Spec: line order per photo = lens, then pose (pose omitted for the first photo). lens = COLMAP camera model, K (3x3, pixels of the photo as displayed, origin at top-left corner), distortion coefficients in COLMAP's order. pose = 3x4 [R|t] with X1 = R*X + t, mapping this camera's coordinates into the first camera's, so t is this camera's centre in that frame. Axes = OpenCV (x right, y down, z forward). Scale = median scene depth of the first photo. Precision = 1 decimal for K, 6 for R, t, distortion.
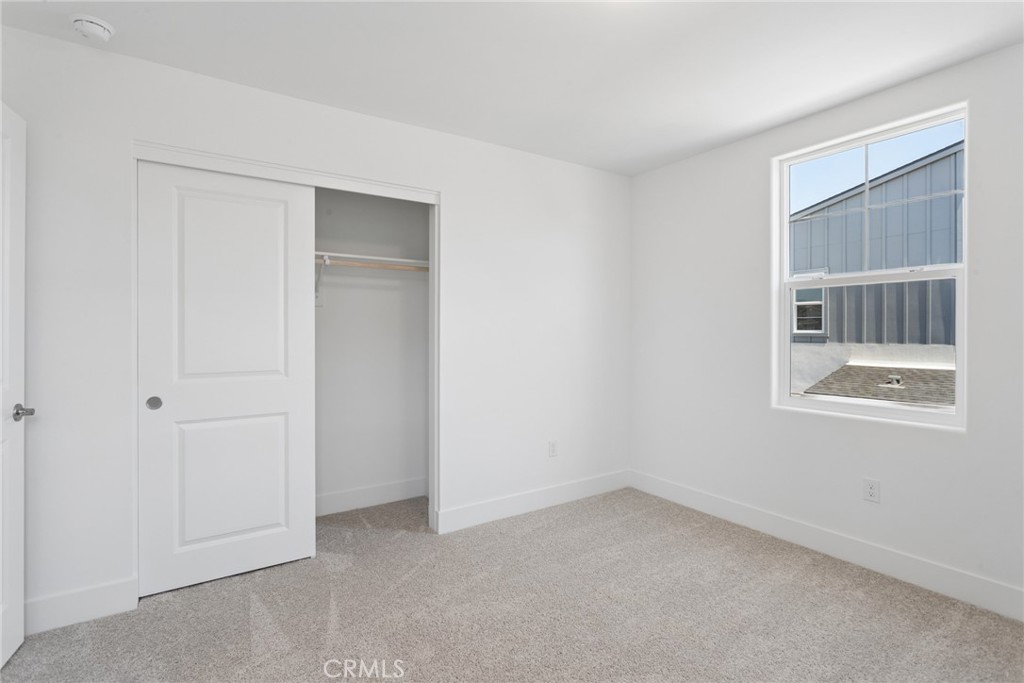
lens RADIAL K [[495.1, 0, 511.0], [0, 495.1, 336.6], [0, 0, 1]] dist [-0.016267, 0.004780]
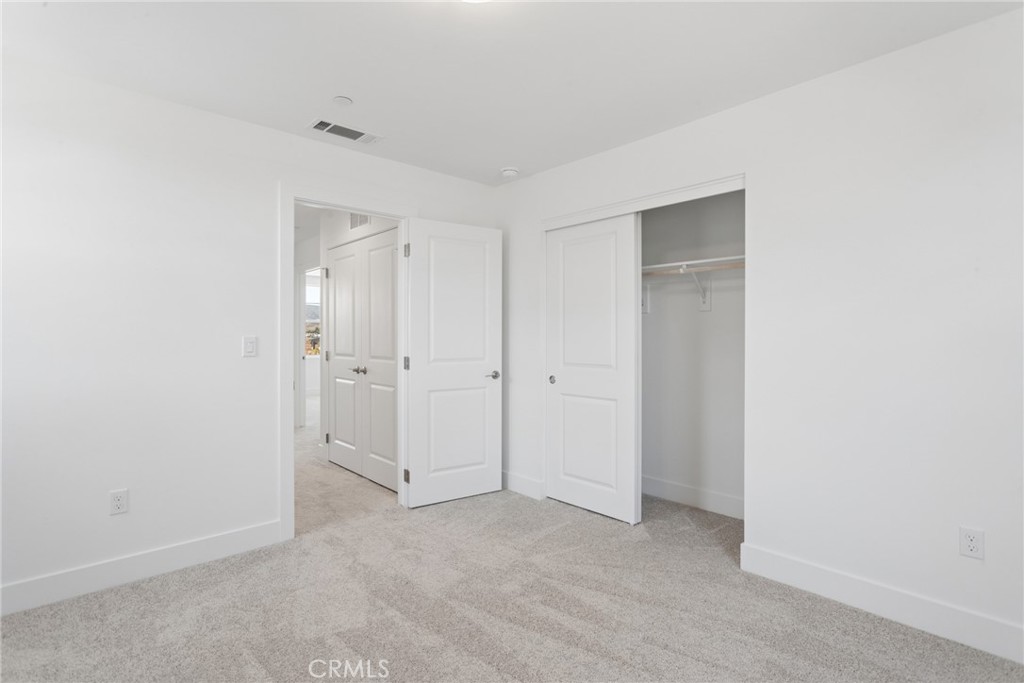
lens RADIAL K [[495.1, 0, 511.8], [0, 495.1, 343.9], [0, 0, 1]] dist [-0.016267, 0.004780]
pose [[0.149801, 0.014039, -0.988617, 0.756087], [-0.012019, 0.999851, 0.012377, -0.000379], [0.988643, 0.010028, 0.149947, 0.550550]]
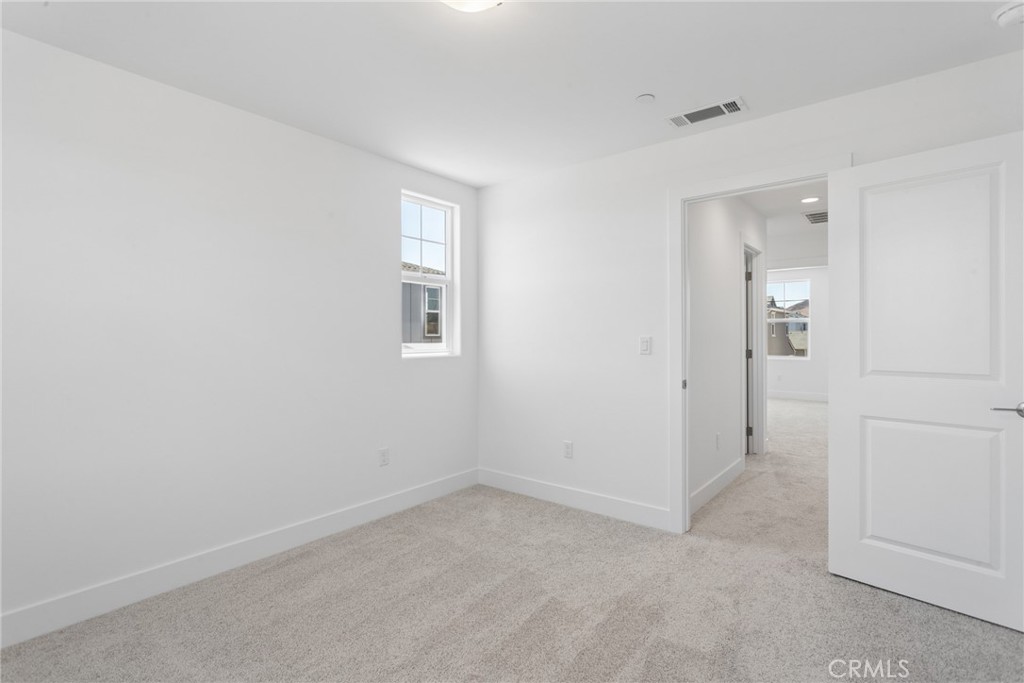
lens RADIAL K [[495.1, 0, 511.0], [0, 495.1, 337.4], [0, 0, 1]] dist [-0.016267, 0.004780]
pose [[-0.956761, 0.000889, -0.290875, 0.267485], [-0.003481, 0.999889, 0.014506, -0.010911], [0.290855, 0.014891, -0.956651, 1.240053]]
